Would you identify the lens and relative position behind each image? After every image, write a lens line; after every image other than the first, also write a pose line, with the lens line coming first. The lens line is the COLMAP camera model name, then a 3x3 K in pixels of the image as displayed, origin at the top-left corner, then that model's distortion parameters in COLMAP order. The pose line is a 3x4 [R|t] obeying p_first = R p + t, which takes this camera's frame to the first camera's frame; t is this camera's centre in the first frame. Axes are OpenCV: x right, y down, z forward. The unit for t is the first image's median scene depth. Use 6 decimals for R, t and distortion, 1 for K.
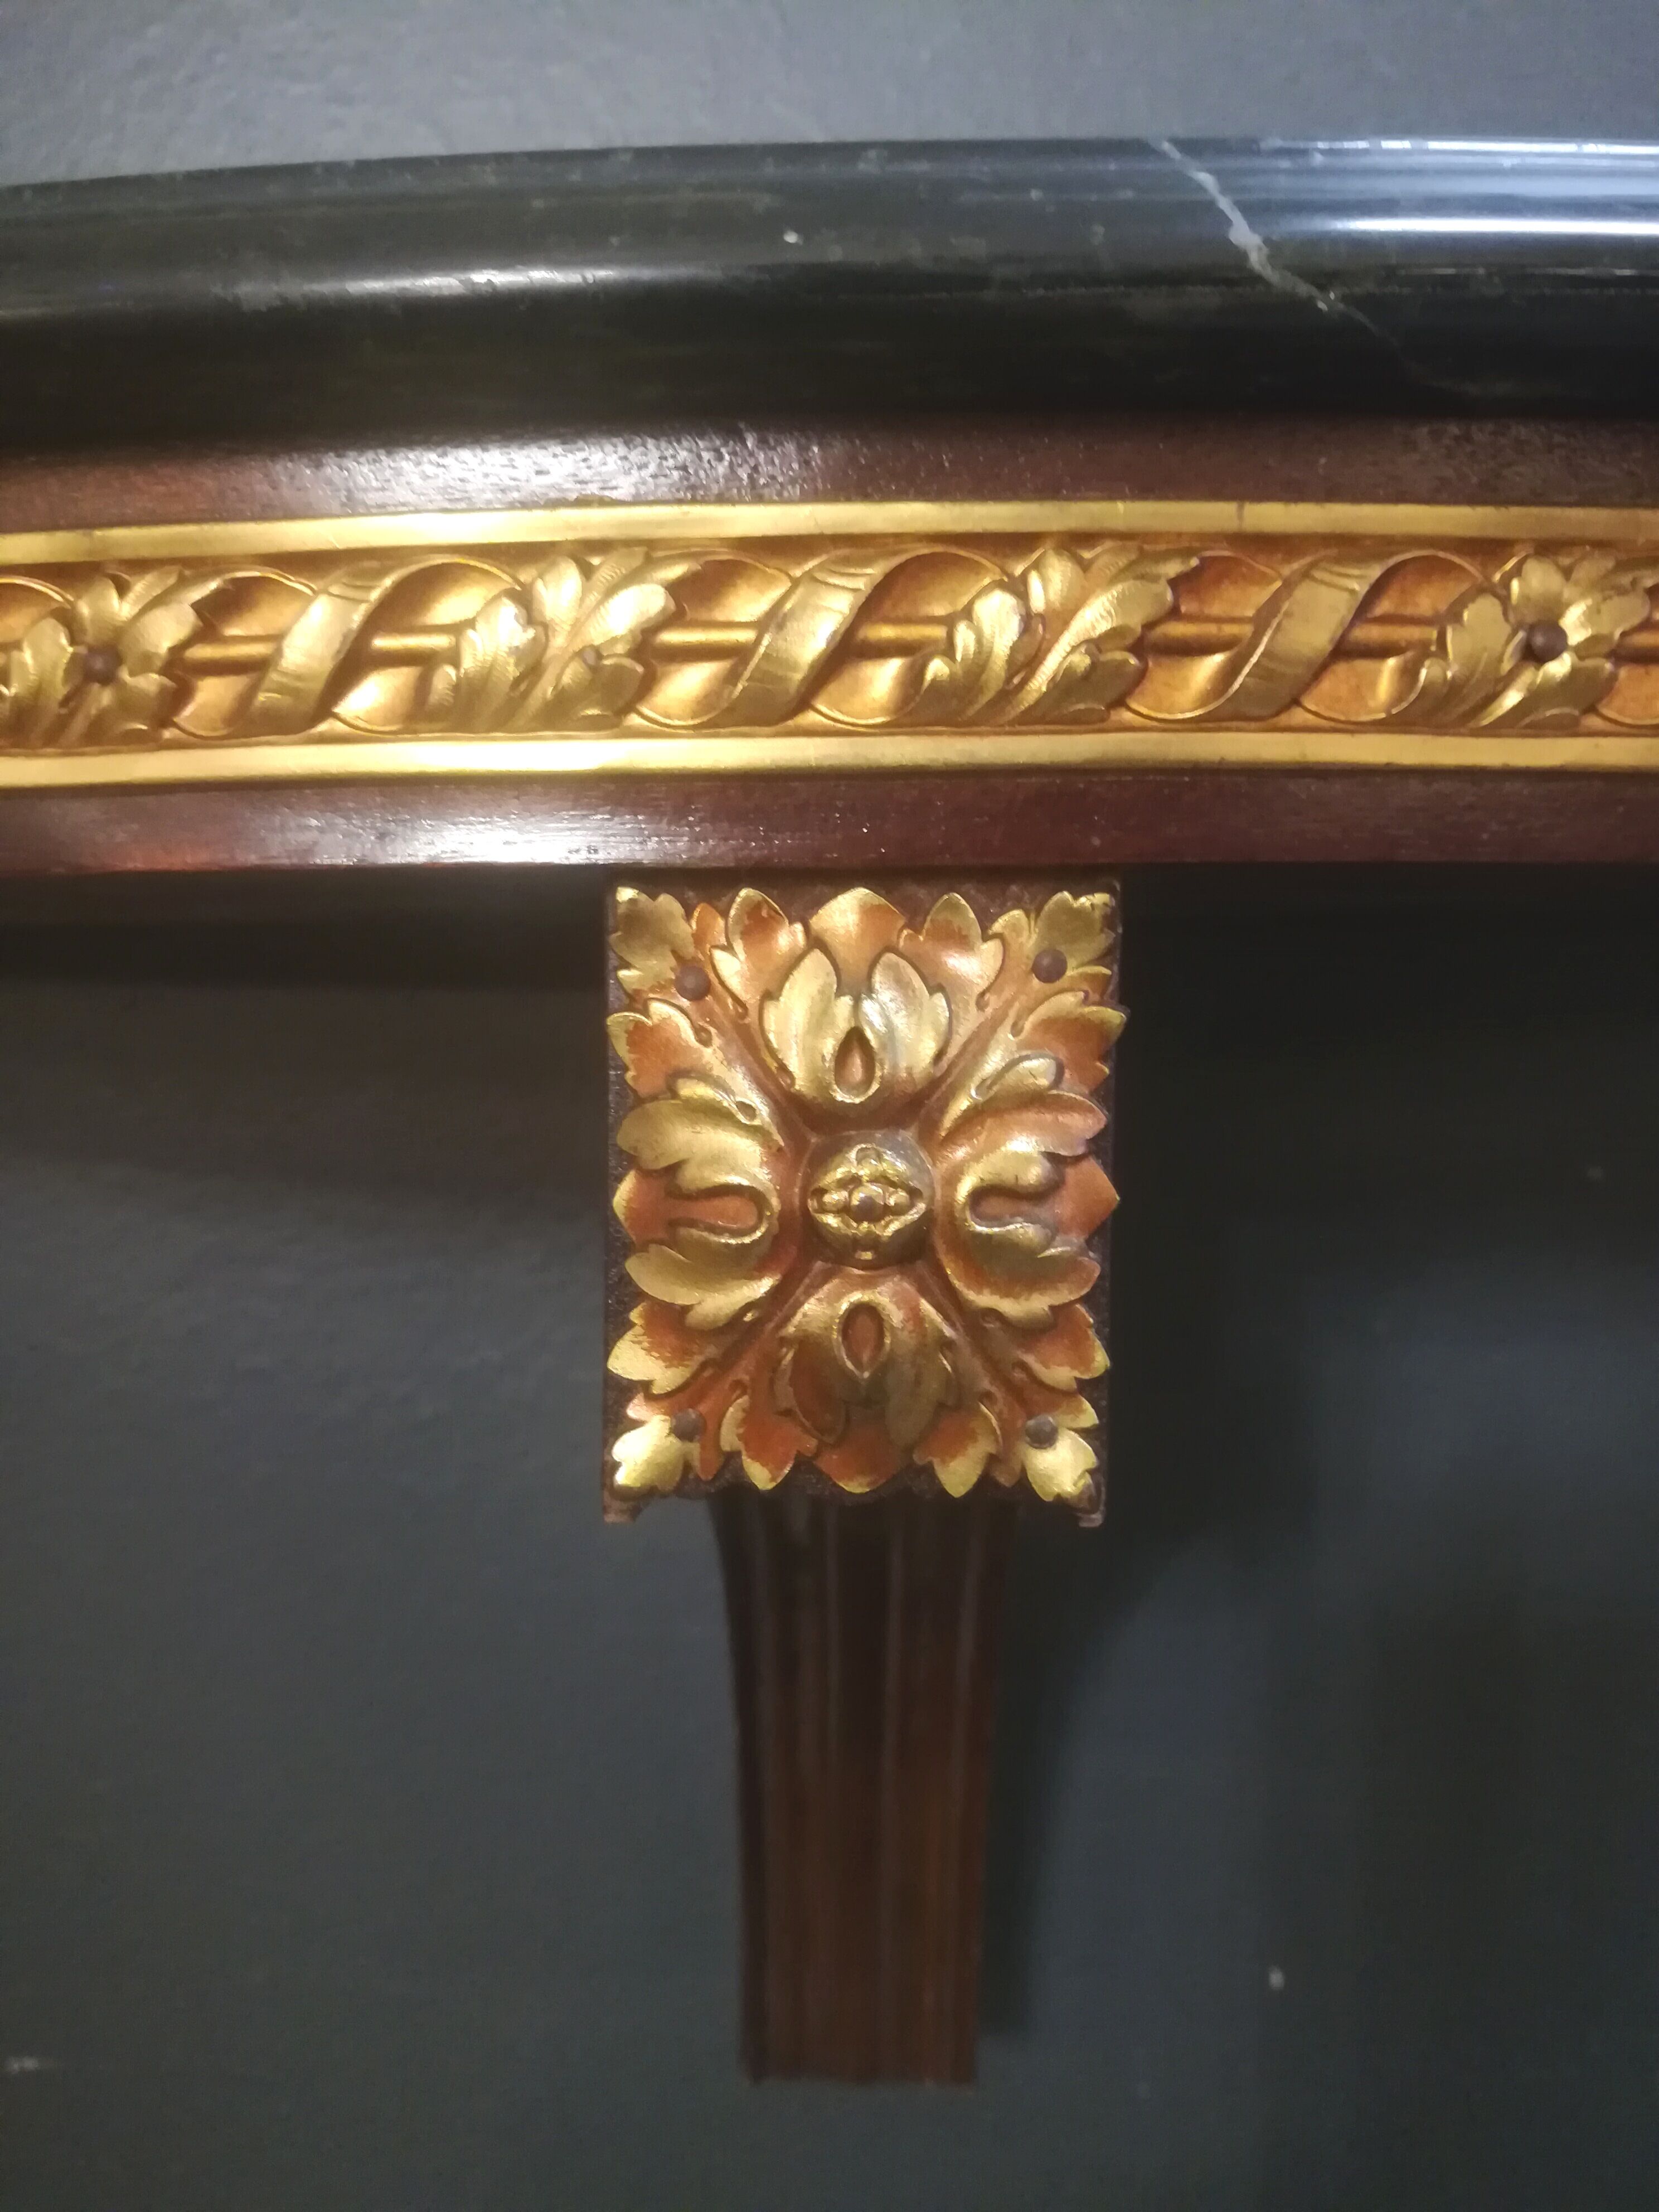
lens RADIAL K [[2065.3, 0, 829.5], [0, 2065.3, 1106.0], [0, 0, 1]] dist [0.008858, -0.000677]
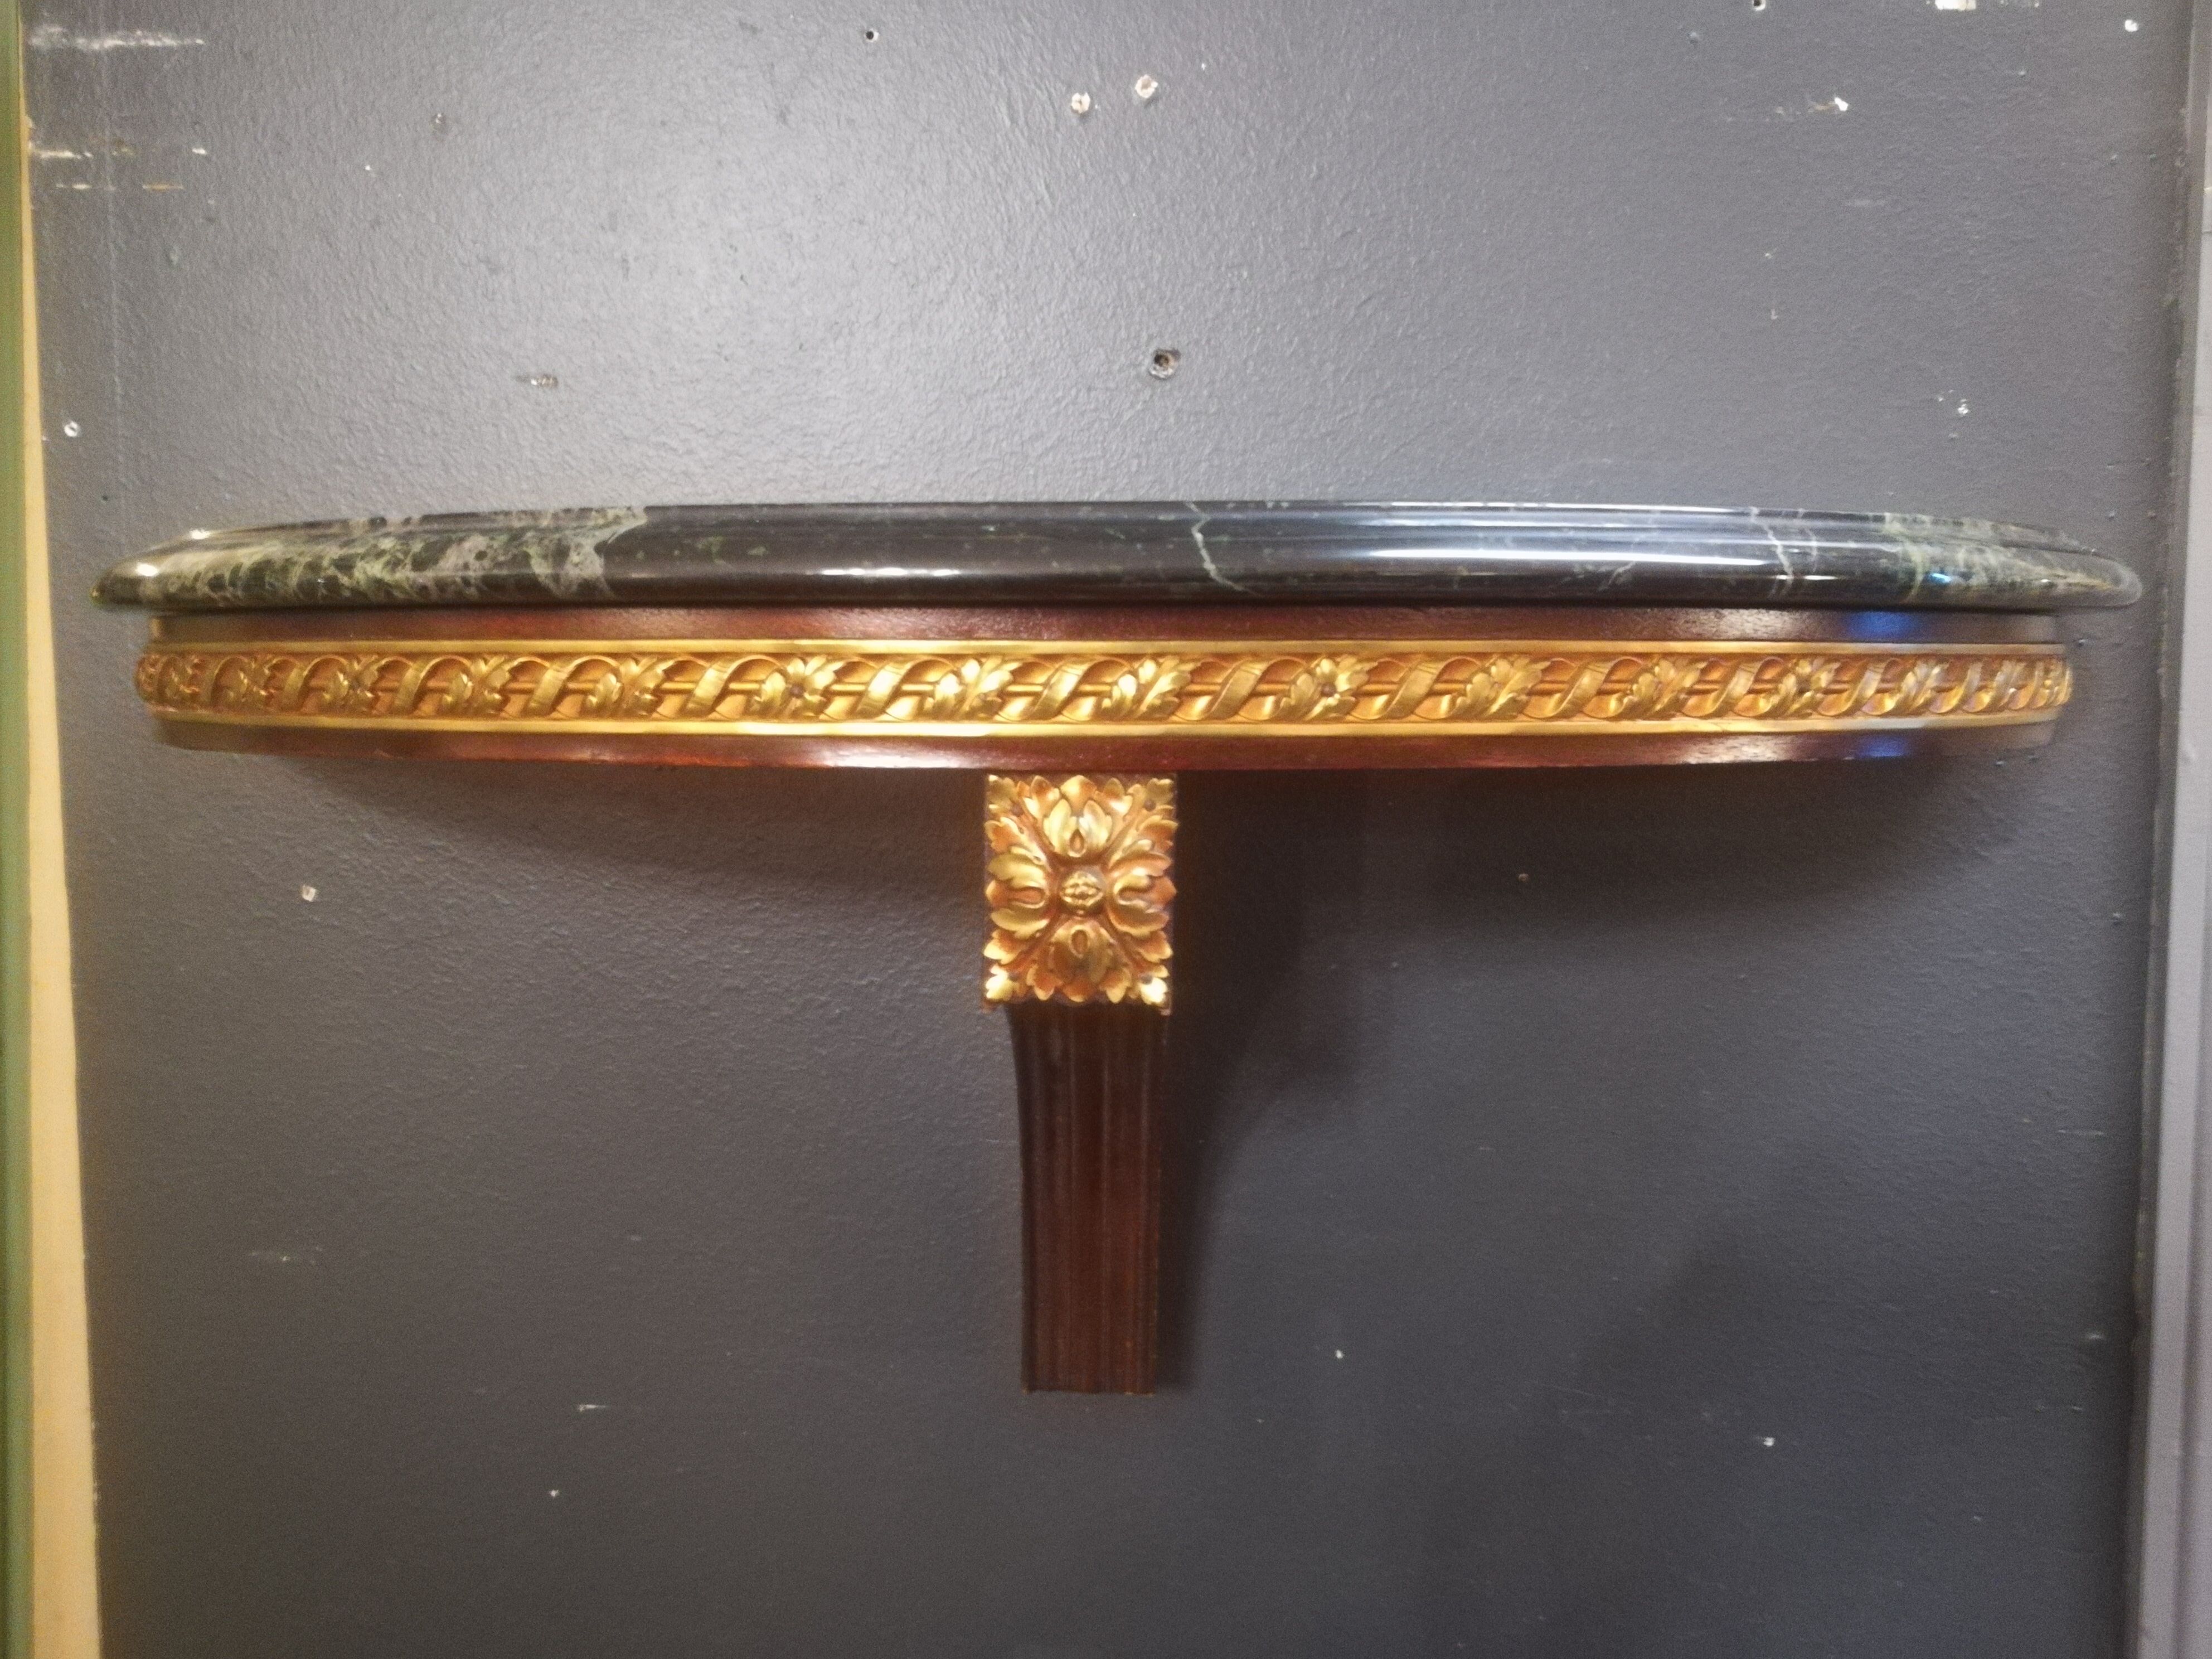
lens RADIAL K [[2065.3, 0, 1106.0], [0, 2065.3, 829.5], [0, 0, 1]] dist [0.008858, -0.000677]
pose [[0.999956, 0.004829, 0.008042, 0.028024], [-0.004987, 0.999793, 0.019726, -0.089527], [-0.007945, -0.019765, 0.999773, -1.699671]]
